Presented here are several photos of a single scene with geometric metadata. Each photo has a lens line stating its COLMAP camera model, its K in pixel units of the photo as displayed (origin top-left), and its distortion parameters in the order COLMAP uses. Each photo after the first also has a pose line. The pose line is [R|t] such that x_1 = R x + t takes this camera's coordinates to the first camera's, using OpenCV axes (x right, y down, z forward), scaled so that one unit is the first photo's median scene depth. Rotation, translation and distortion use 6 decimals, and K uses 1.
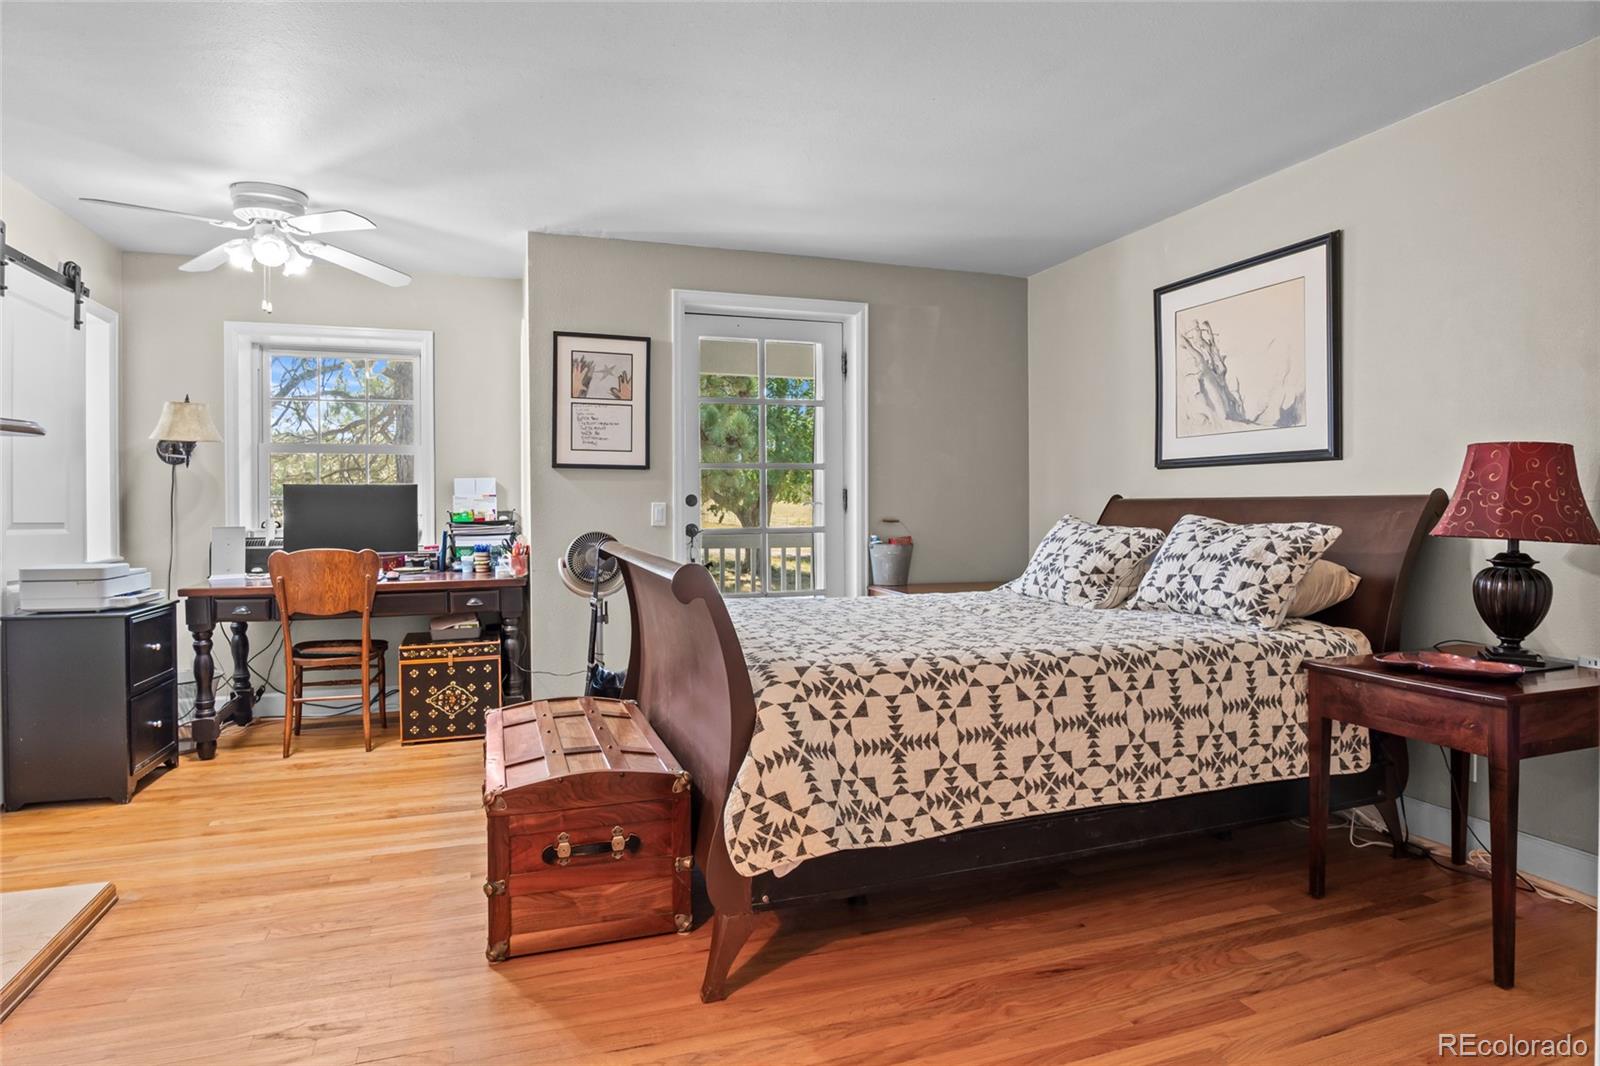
lens RADIAL K [[874.2, 0, 797.9], [0, 874.2, 508.1], [0, 0, 1]] dist [-0.033941, 0.007455]
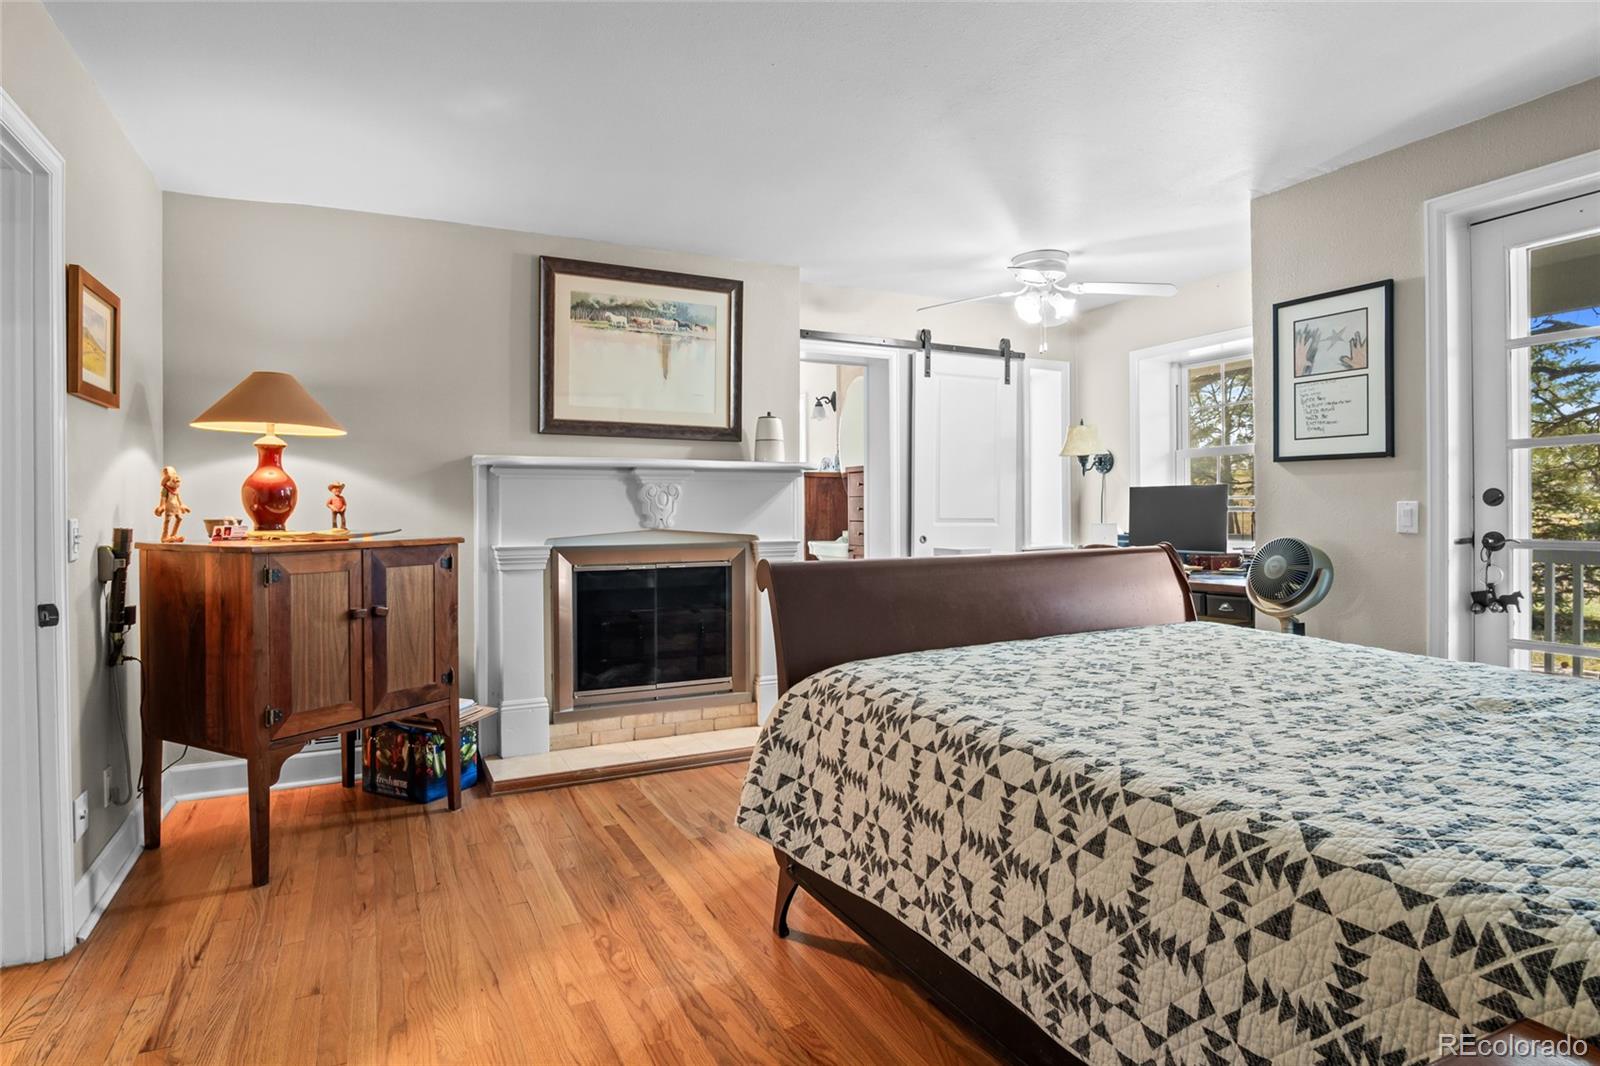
lens RADIAL K [[874.2, 0, 797.9], [0, 874.2, 508.1], [0, 0, 1]] dist [-0.033941, 0.007455]
pose [[0.123407, 0.001226, -0.992355, 0.583914], [0.005207, 0.999985, 0.001883, -0.005399], [0.992343, -0.005400, 0.123399, 0.481082]]
